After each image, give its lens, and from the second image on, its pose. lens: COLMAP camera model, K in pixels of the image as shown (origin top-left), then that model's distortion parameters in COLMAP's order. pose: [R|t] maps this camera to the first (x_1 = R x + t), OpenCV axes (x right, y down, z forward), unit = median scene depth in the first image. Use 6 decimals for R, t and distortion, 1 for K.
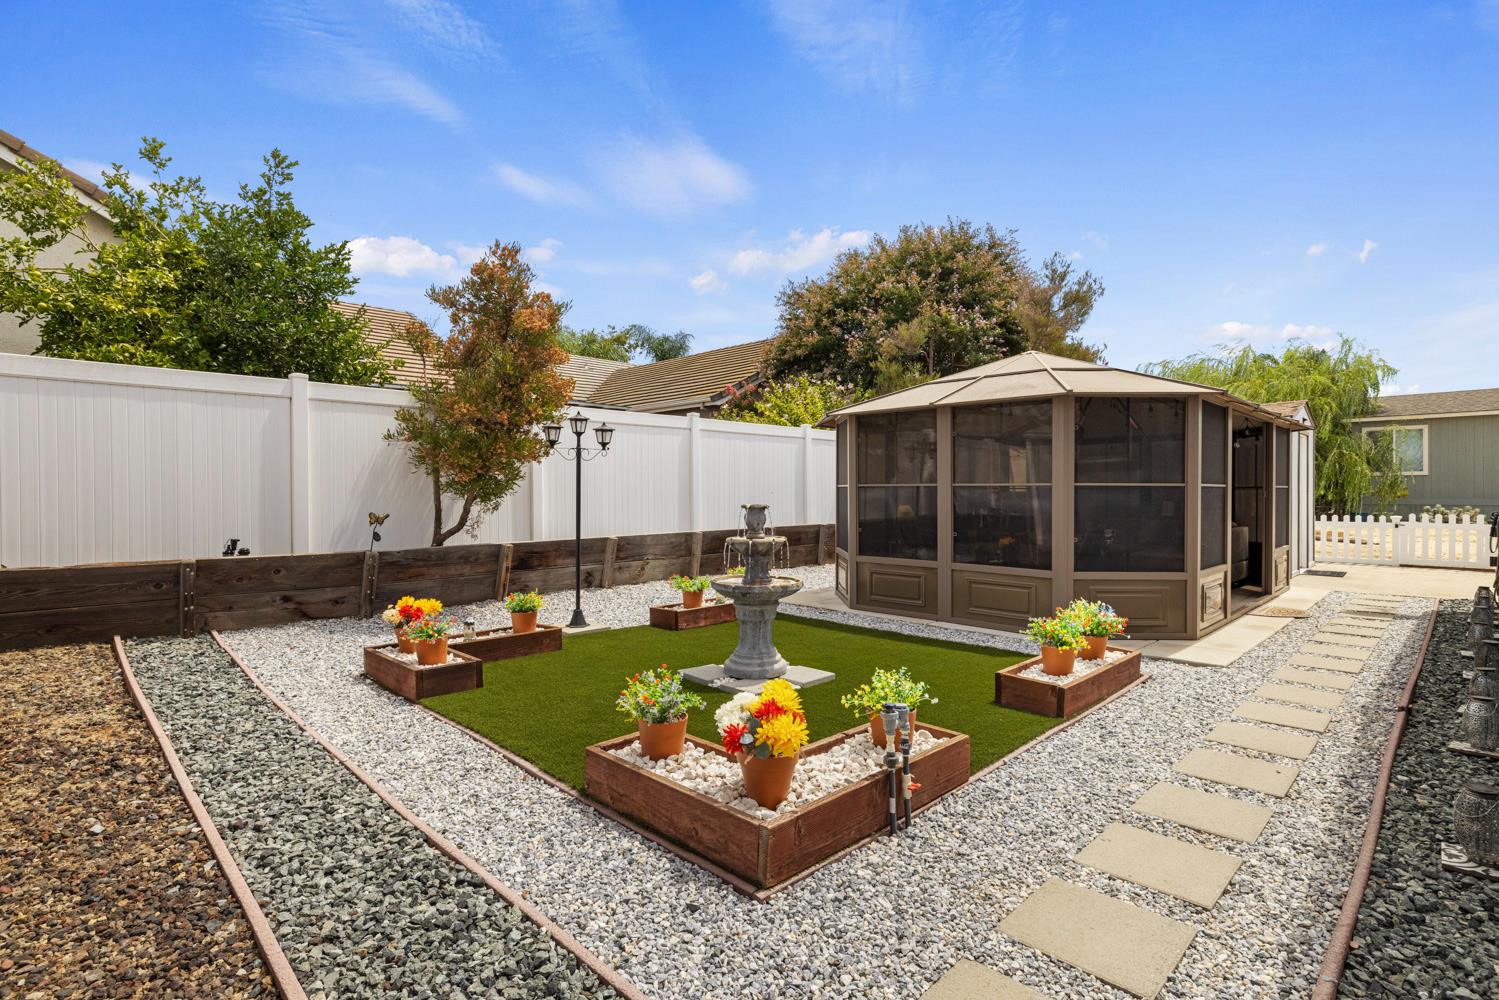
lens RADIAL K [[720.4, 0, 749.7], [0, 720.4, 493.0], [0, 0, 1]] dist [-0.005649, -0.000514]
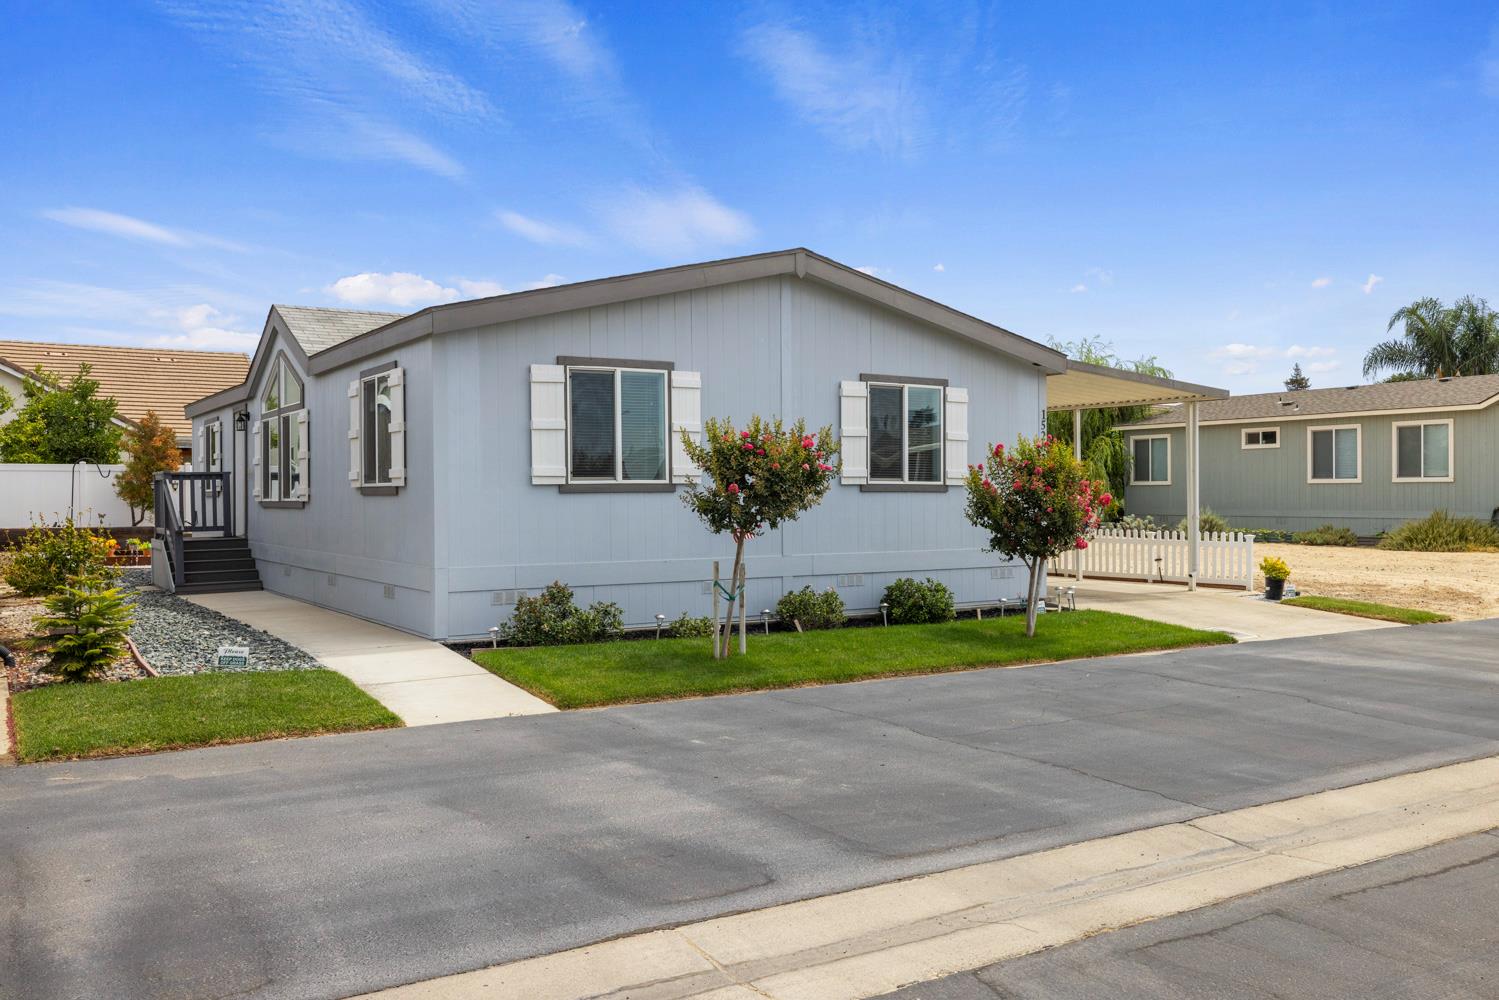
lens RADIAL K [[1234.2, 0, 749.9], [0, 1234.2, 501.3], [0, 0, 1]] dist [0.000228, 0.003101]
pose [[0.976242, -0.000819, -0.216682, 2.695439], [0.001179, 0.999998, 0.001529, -0.023306], [0.216680, -0.001748, 0.976241, -2.843830]]
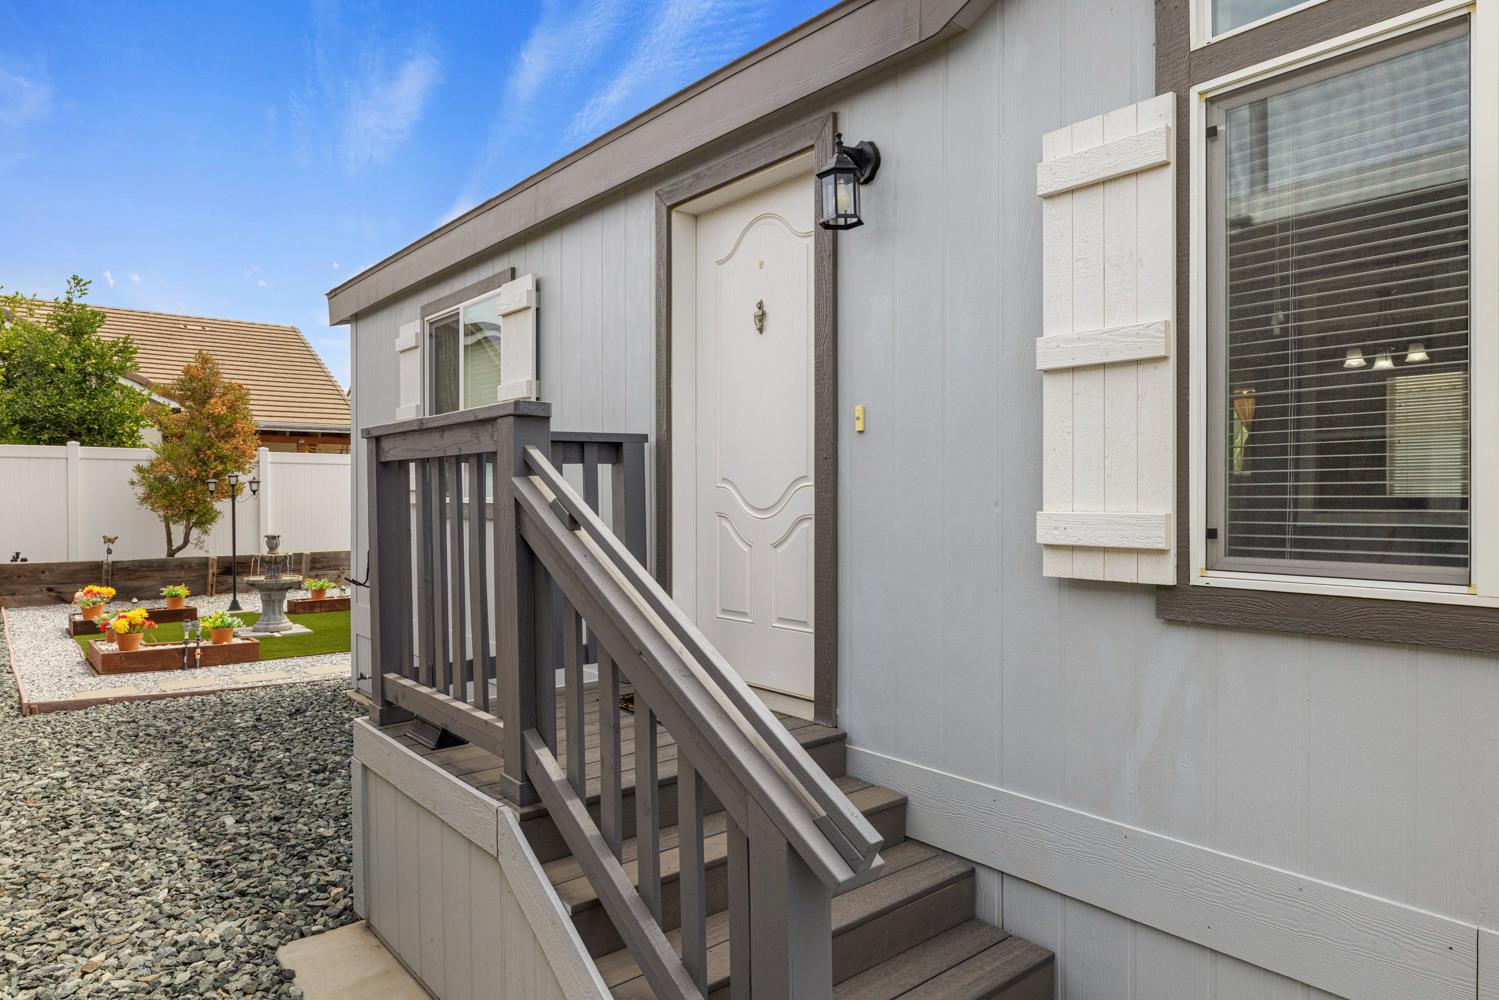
lens RADIAL K [[910.1, 0, 750.2], [0, 910.1, 504.1], [0, 0, 1]] dist [-0.002774, -0.001189]
pose [[0.996313, 0.004383, -0.085682, 0.915837], [-0.003773, 0.999966, 0.007272, -0.053646], [0.085711, -0.006922, 0.996296, -0.745565]]
